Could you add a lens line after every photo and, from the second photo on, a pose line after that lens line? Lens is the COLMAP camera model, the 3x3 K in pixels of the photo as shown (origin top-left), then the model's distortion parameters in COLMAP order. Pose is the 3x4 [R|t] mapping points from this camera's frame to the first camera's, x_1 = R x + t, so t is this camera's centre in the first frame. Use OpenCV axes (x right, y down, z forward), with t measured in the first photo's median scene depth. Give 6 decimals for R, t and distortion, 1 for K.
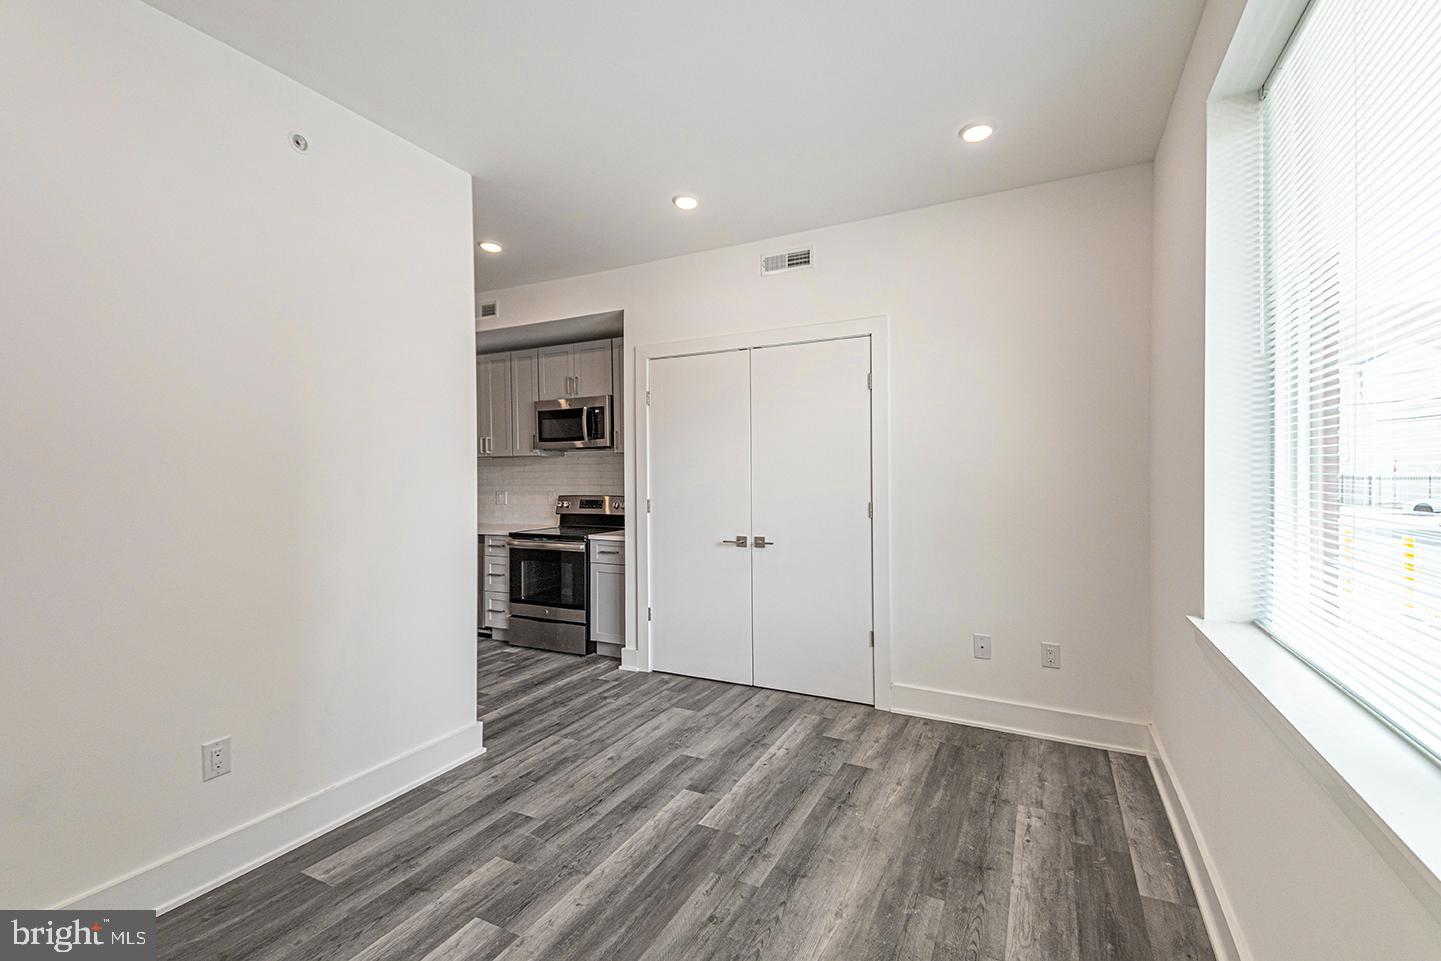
lens RADIAL K [[641.3, 0, 707.8], [0, 641.3, 474.3], [0, 0, 1]] dist [0.050060, -0.023111]
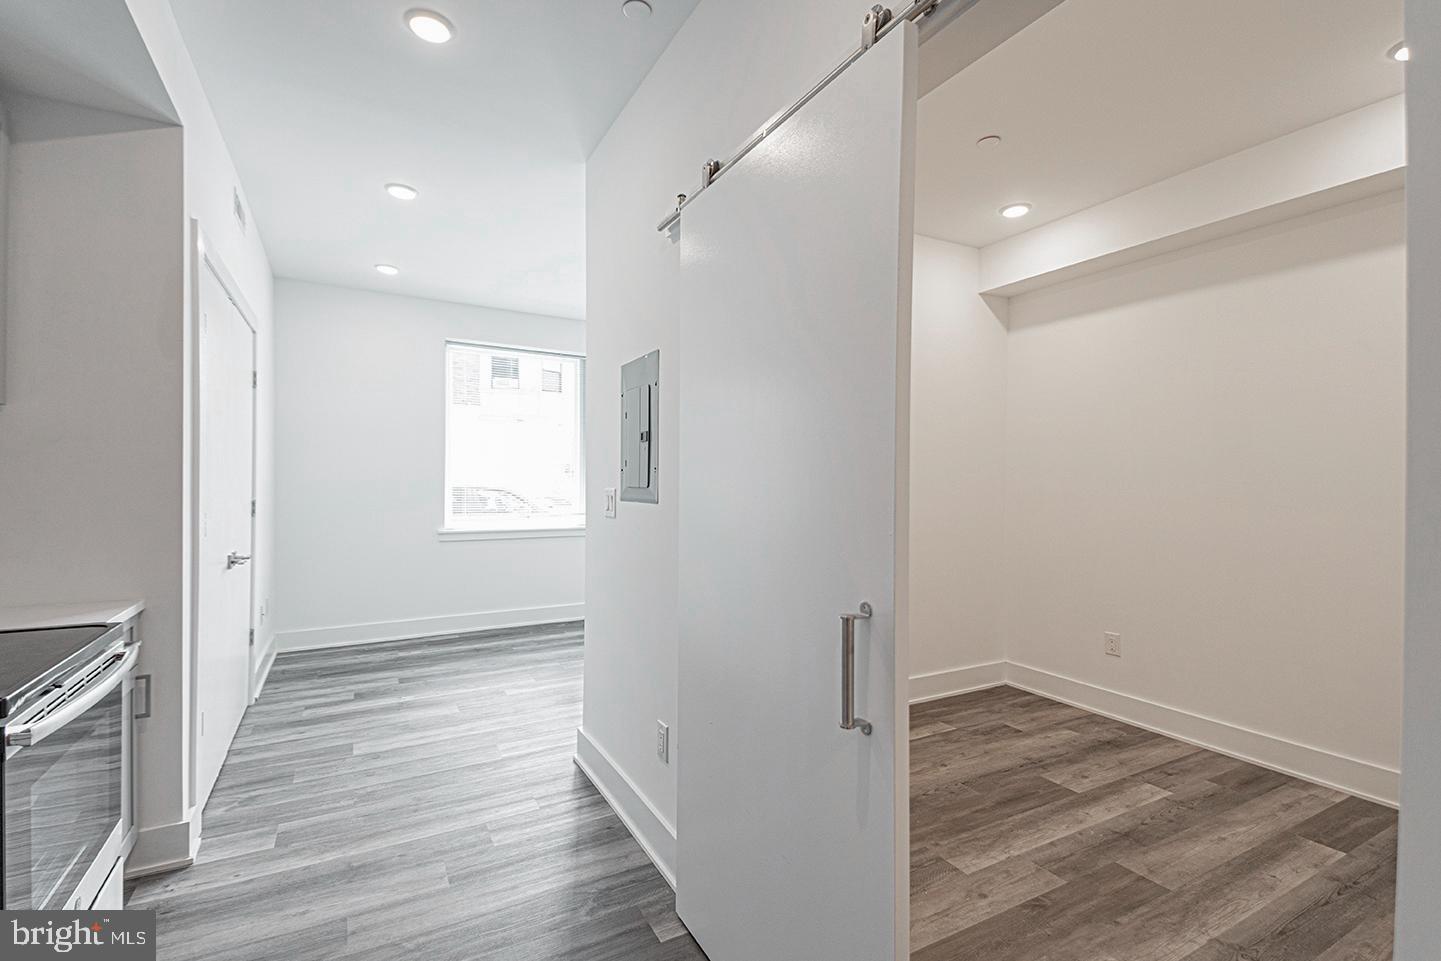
lens RADIAL K [[641.3, 0, 729.0], [0, 641.3, 480.7], [0, 0, 1]] dist [0.050060, -0.023111]
pose [[-0.846441, -0.000286, 0.532483, -0.839013], [-0.001853, 0.999995, -0.002408, 0.011677], [-0.532479, -0.003025, -0.846438, 1.350206]]
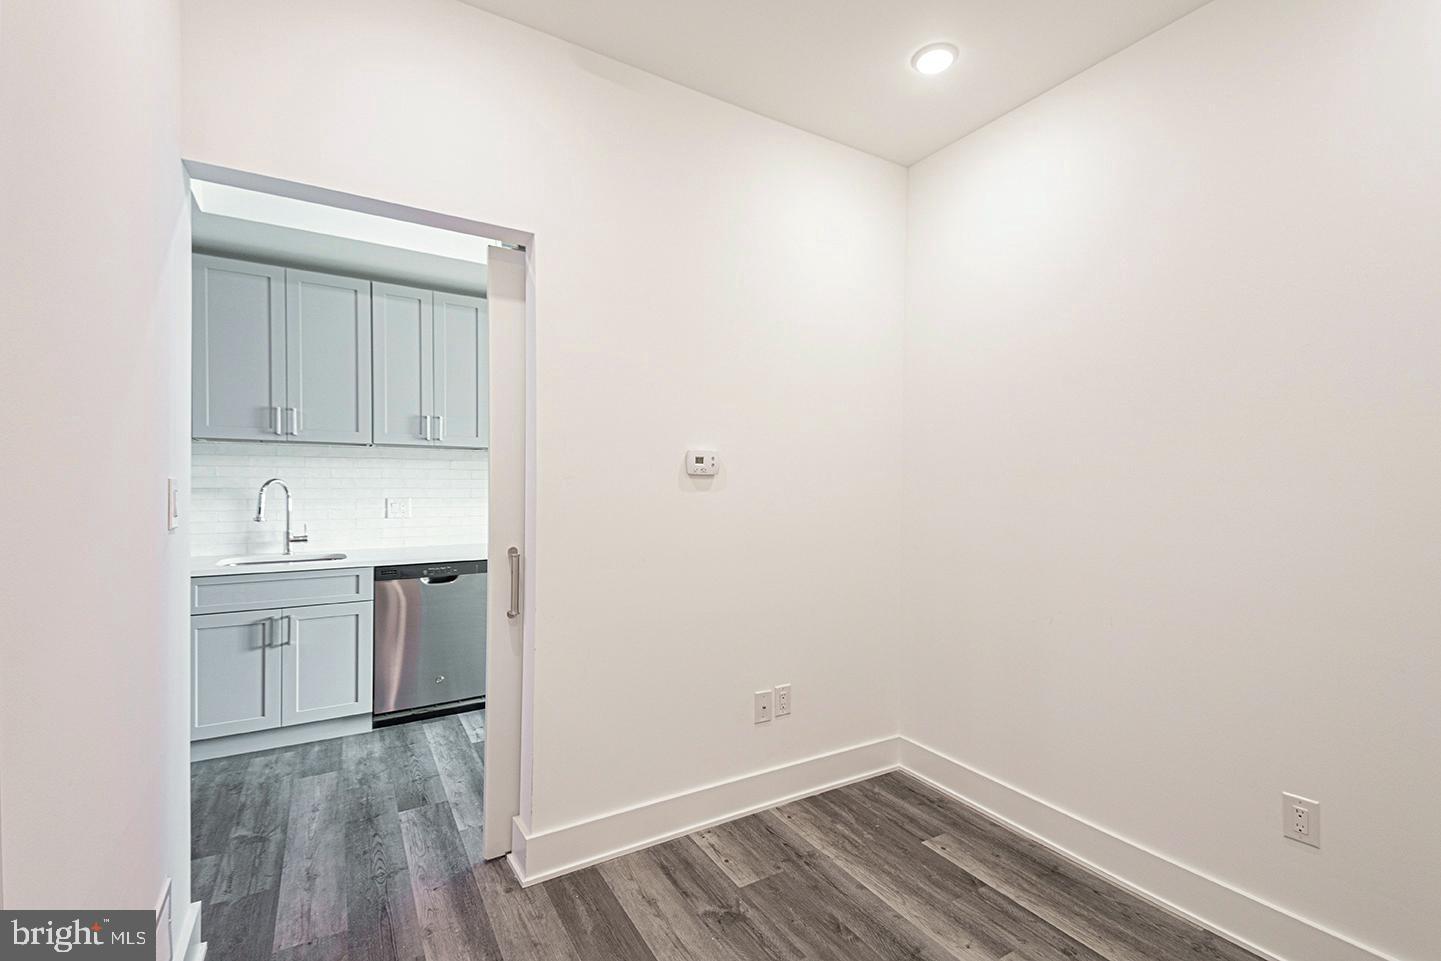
lens RADIAL K [[641.3, 0, 734.2], [0, 641.3, 486.5], [0, 0, 1]] dist [0.050060, -0.023111]
pose [[0.500158, 0.015825, 0.865789, -1.086756], [-0.004958, 0.999869, -0.015412, 0.033098], [-0.865920, 0.003415, 0.500171, 0.568800]]
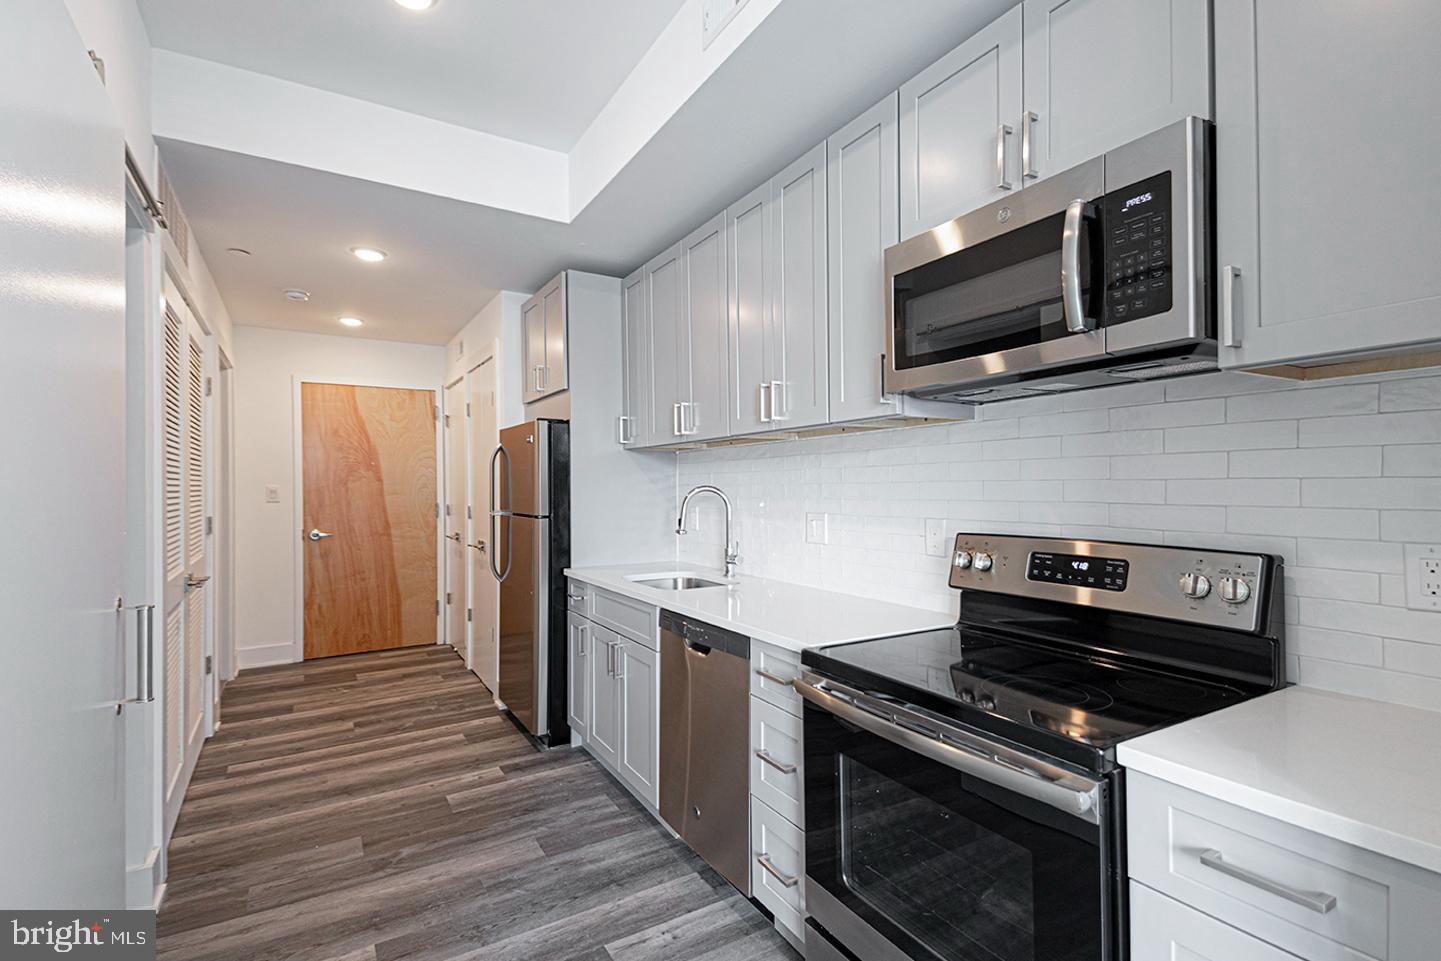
lens RADIAL K [[675.3, 0, 721.3], [0, 675.3, 485.8], [0, 0, 1]] dist [0.007440, -0.001866]
pose [[0.860311, 0.001591, -0.509768, -0.220896], [-0.000633, 0.999998, 0.002052, 0.010255], [0.509770, -0.001443, 0.860310, 0.882726]]
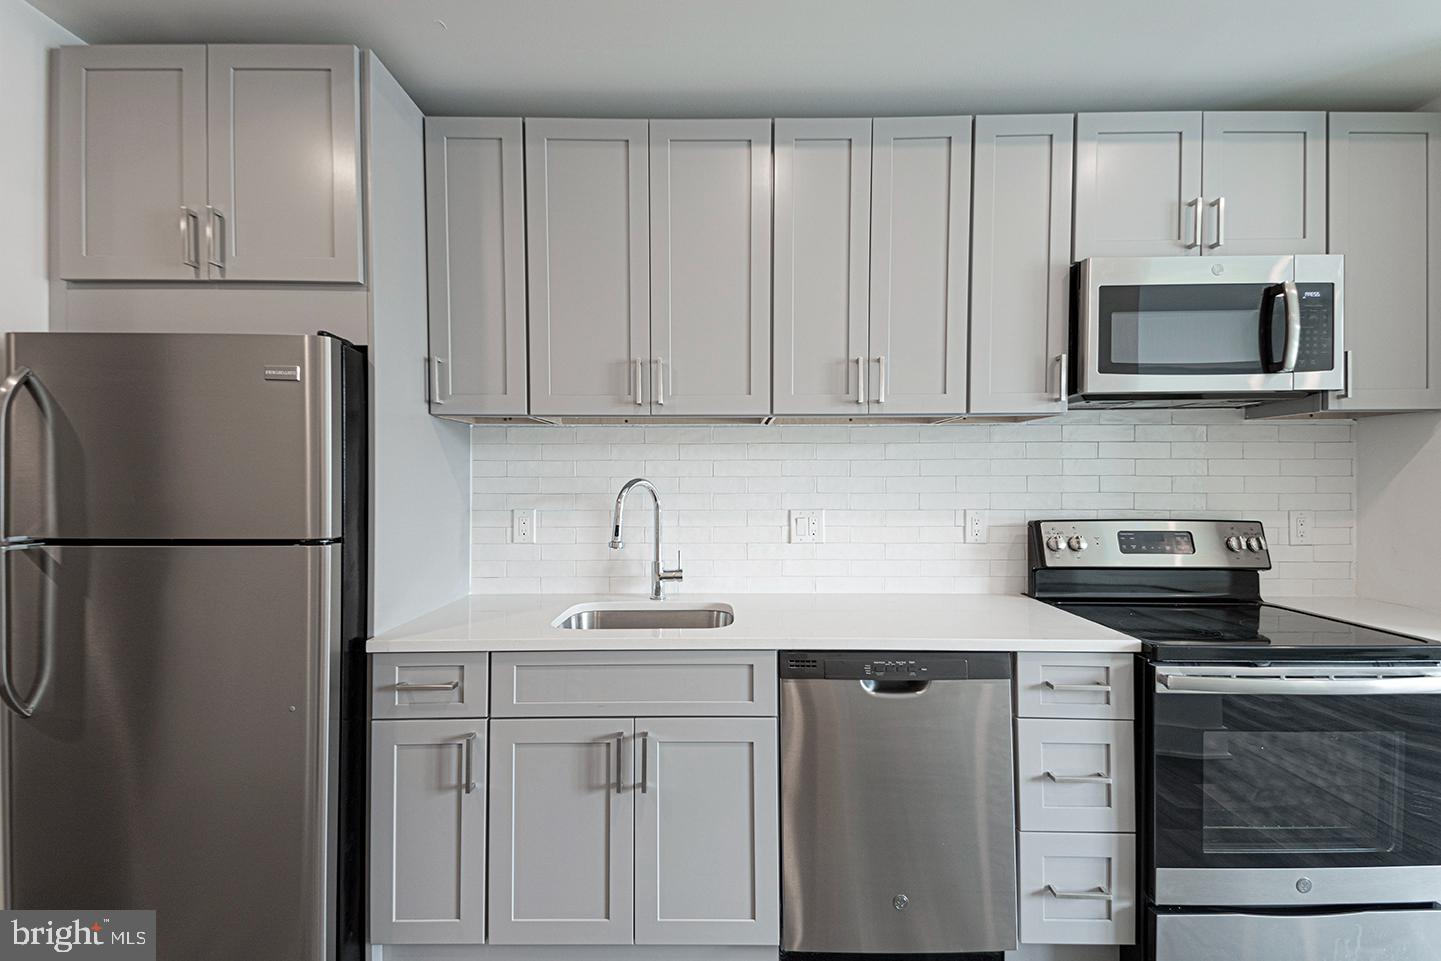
lens RADIAL K [[641.3, 0, 726.0], [0, 641.3, 482.3], [0, 0, 1]] dist [0.050060, -0.023111]
pose [[0.887743, 0.002983, 0.460331, -0.816654], [-0.005896, 0.999971, 0.004889, 0.012143], [-0.460302, -0.007054, 0.887734, 1.032521]]
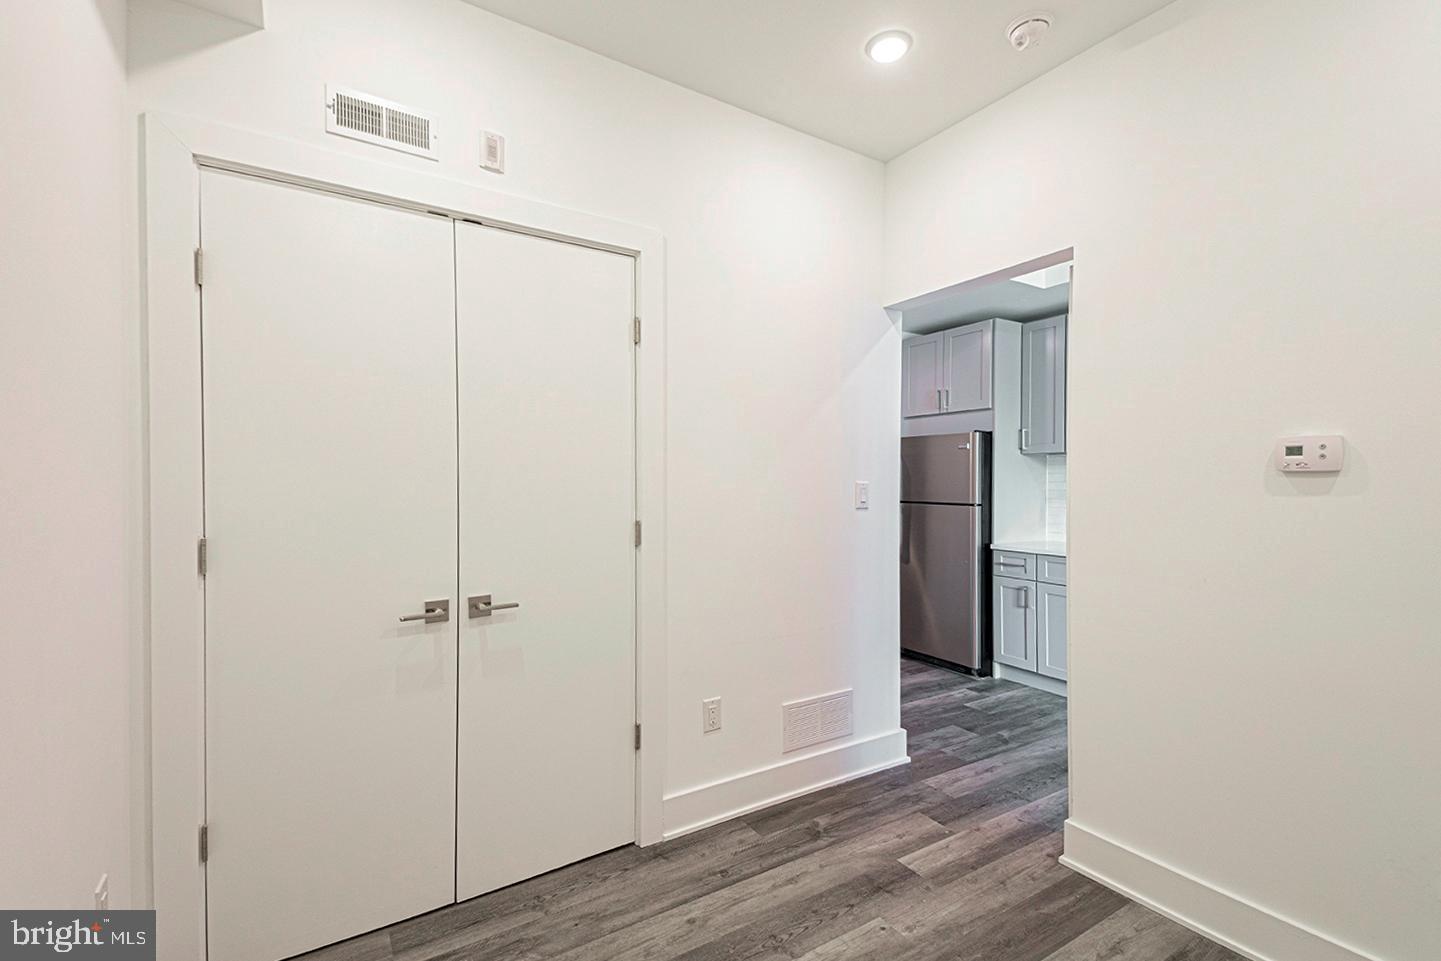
lens RADIAL K [[641.3, 0, 715.1], [0, 641.3, 488.5], [0, 0, 1]] dist [0.050060, -0.023111]
pose [[0.868957, 0.012873, -0.494720, -0.695562], [-0.013642, 0.999905, 0.002058, 0.027998], [0.494699, 0.004960, 0.869050, 0.338478]]
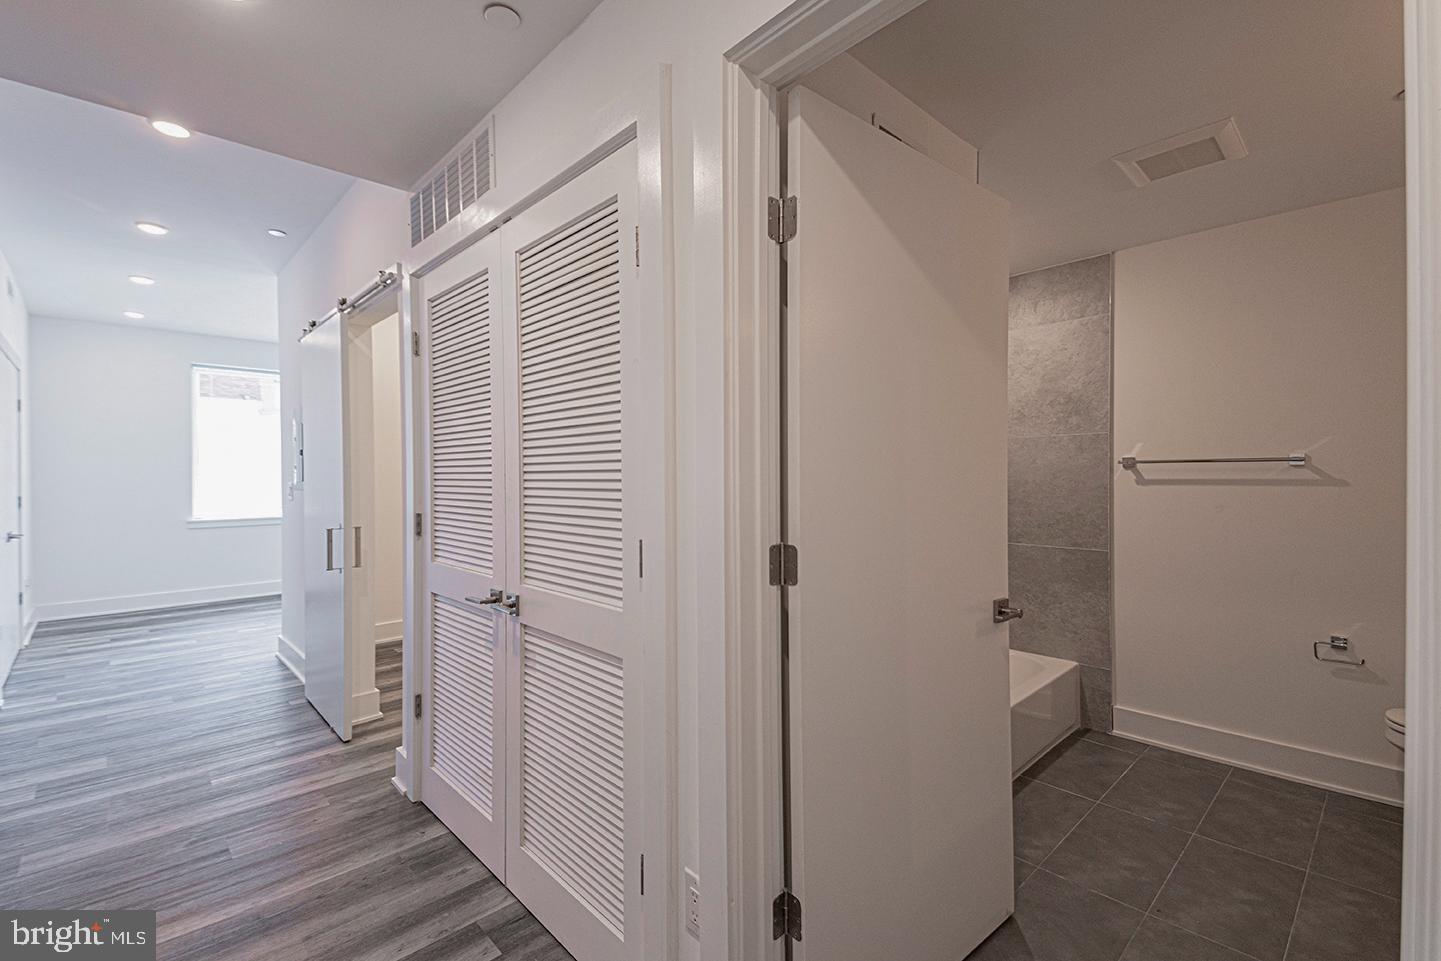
lens RADIAL K [[641.3, 0, 721.5], [0, 641.3, 477.1], [0, 0, 1]] dist [0.050060, -0.023111]
pose [[-0.944842, 0.007871, 0.327431, -1.449519], [0.008629, 0.999962, 0.000864, 0.012335], [-0.327412, 0.003642, -0.944875, 1.671247]]
